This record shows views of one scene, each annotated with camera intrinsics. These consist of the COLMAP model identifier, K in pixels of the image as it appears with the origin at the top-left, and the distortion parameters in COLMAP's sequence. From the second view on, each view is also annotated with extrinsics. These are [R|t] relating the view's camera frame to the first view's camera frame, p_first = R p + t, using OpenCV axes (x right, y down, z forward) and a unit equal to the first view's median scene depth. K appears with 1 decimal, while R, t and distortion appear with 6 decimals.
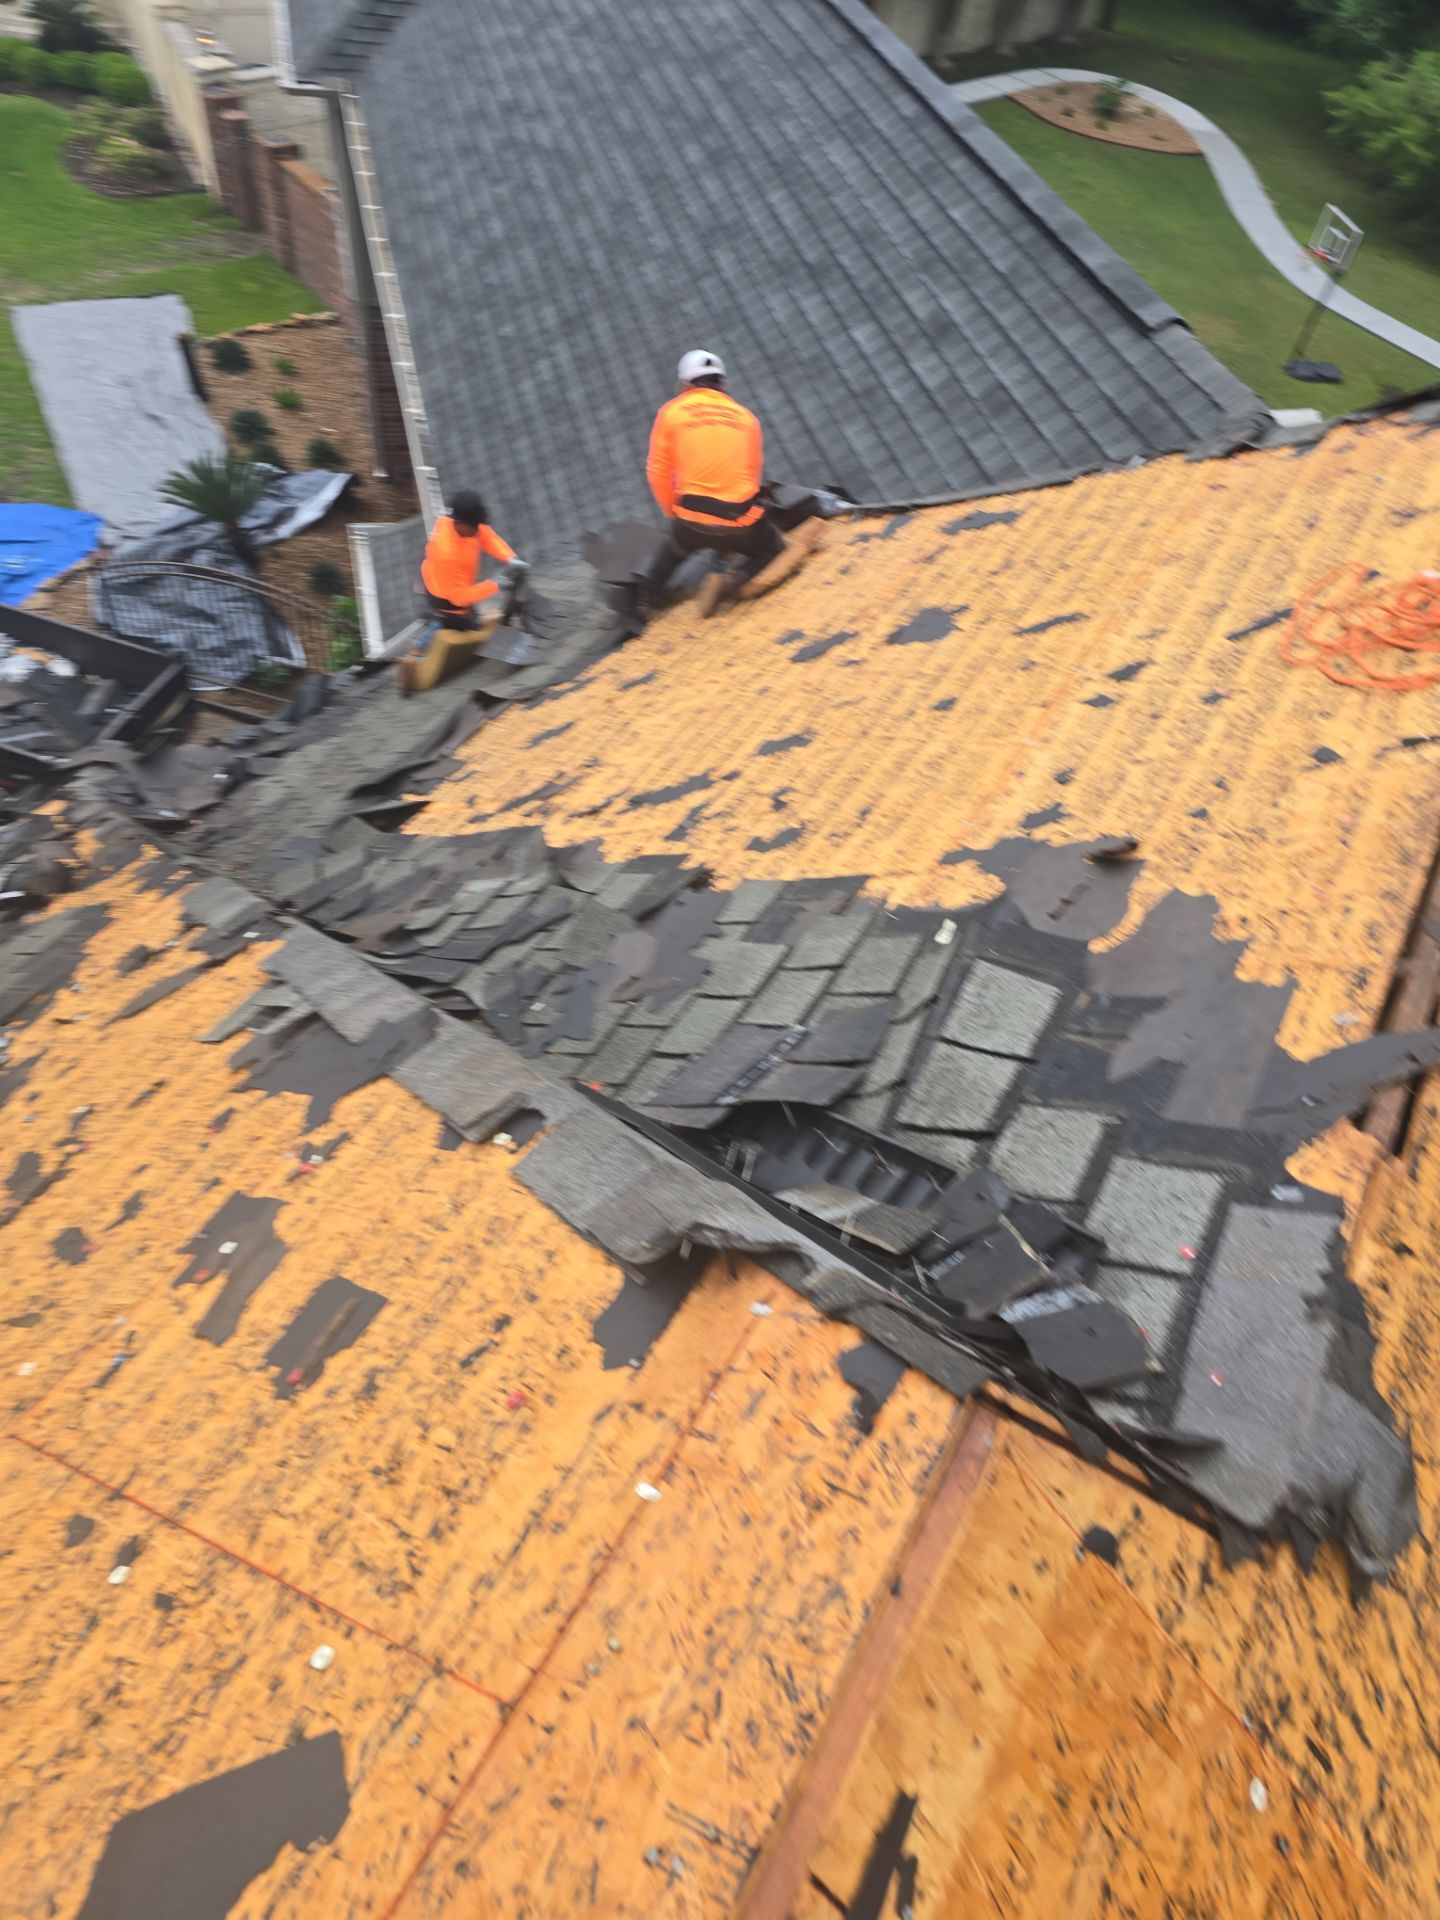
lens RADIAL K [[1276.5, 0, 709.6], [0, 1276.5, 951.3], [0, 0, 1]] dist [0.069296, -0.055710]
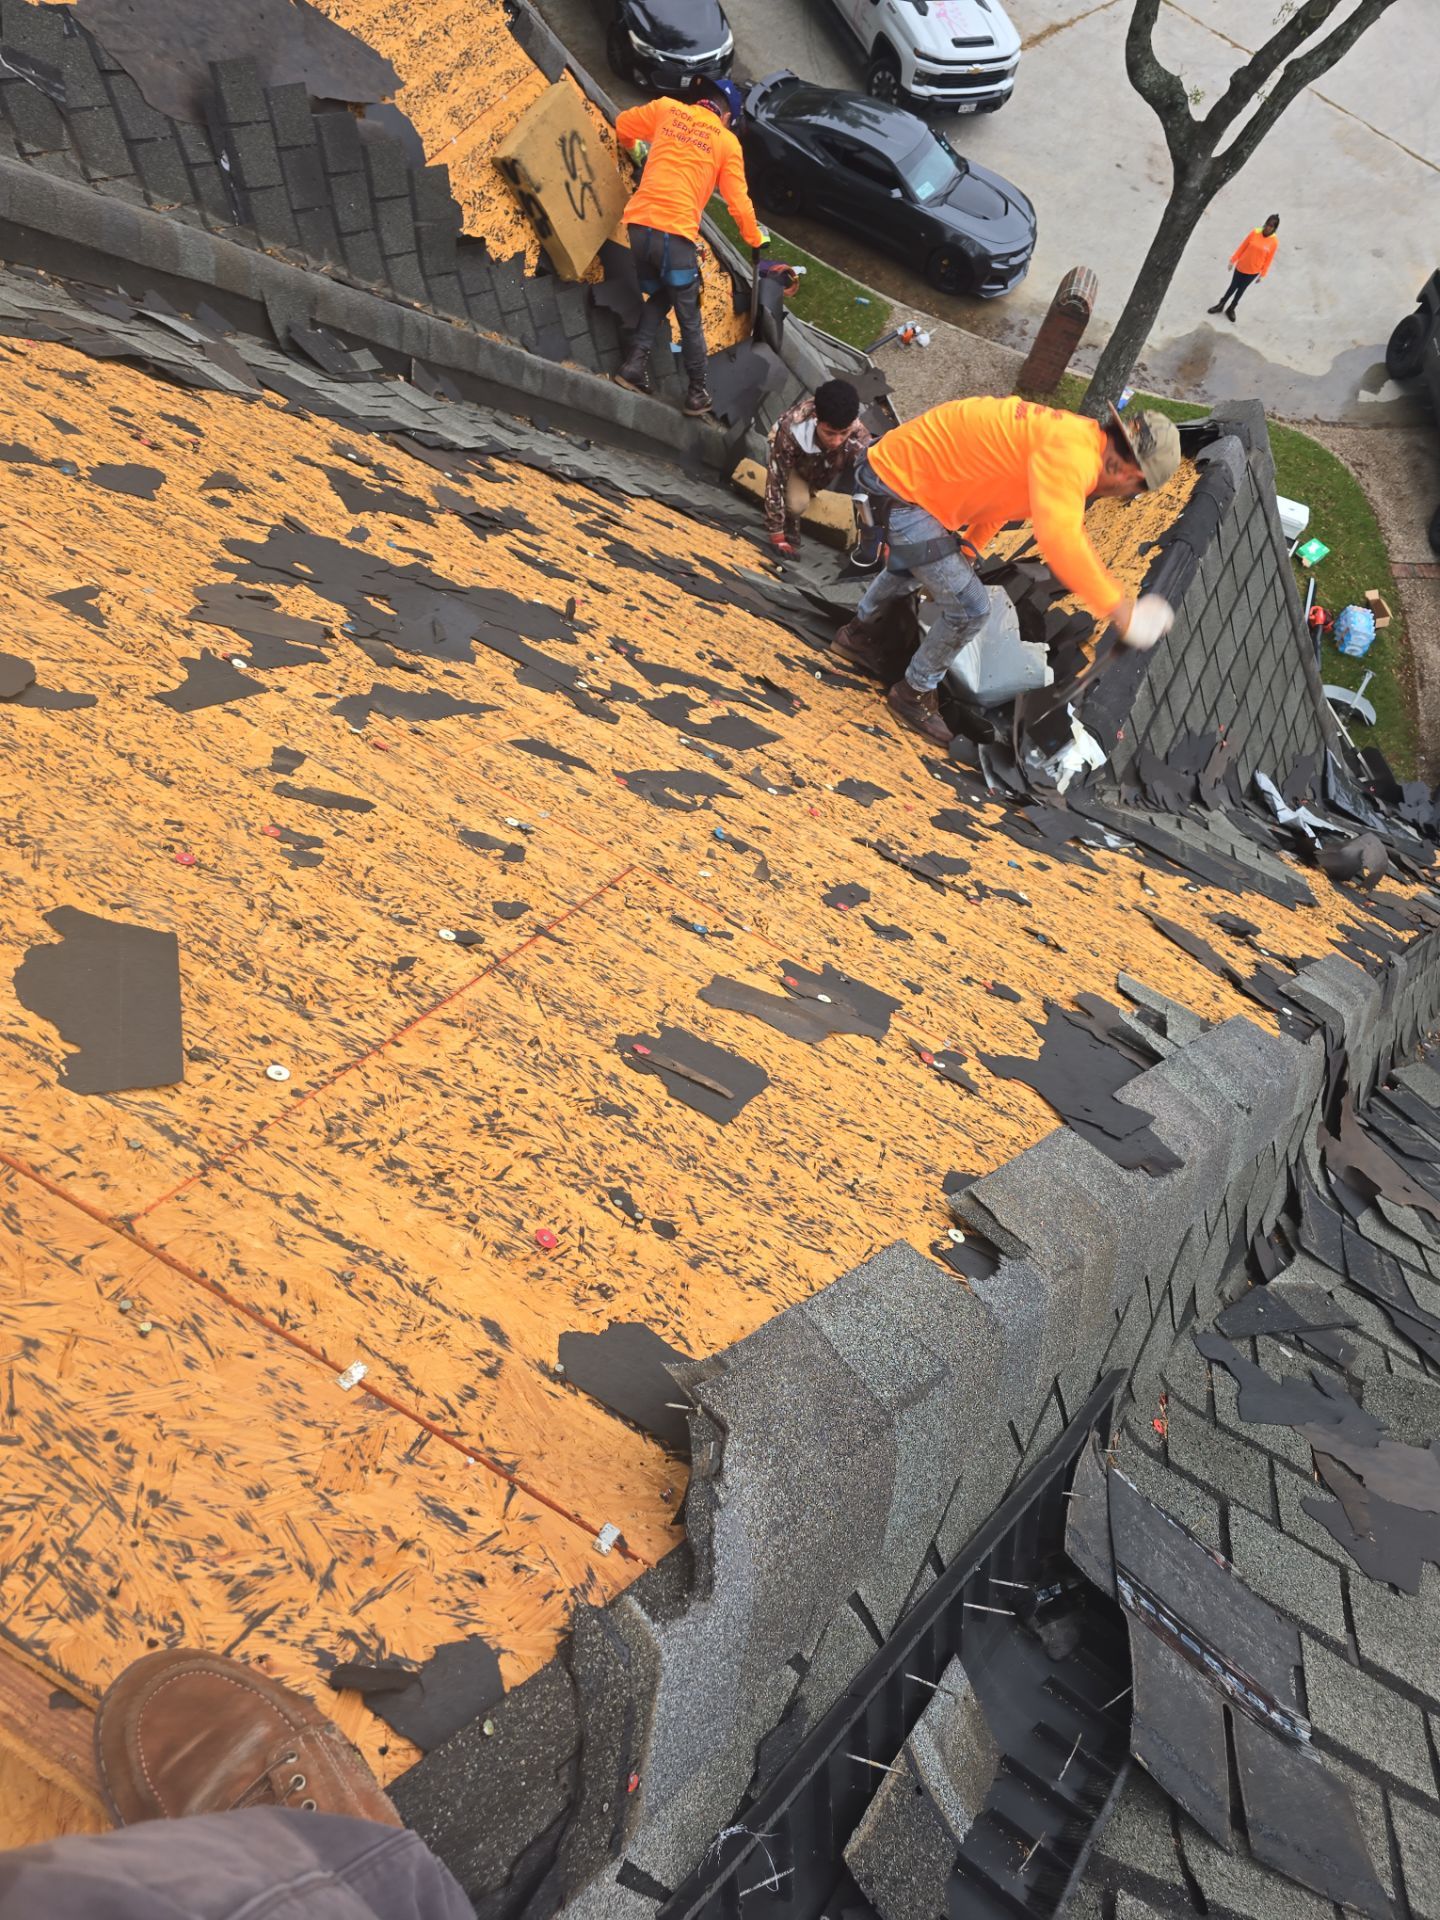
lens RADIAL K [[1276.5, 0, 742.1], [0, 1276.5, 950.0], [0, 0, 1]] dist [0.069296, -0.055710]
pose [[0.054014, 0.829002, -0.556631, 0.140405], [-0.851621, 0.329304, 0.407799, -0.136870], [0.521367, 0.452012, 0.723783, 0.336767]]
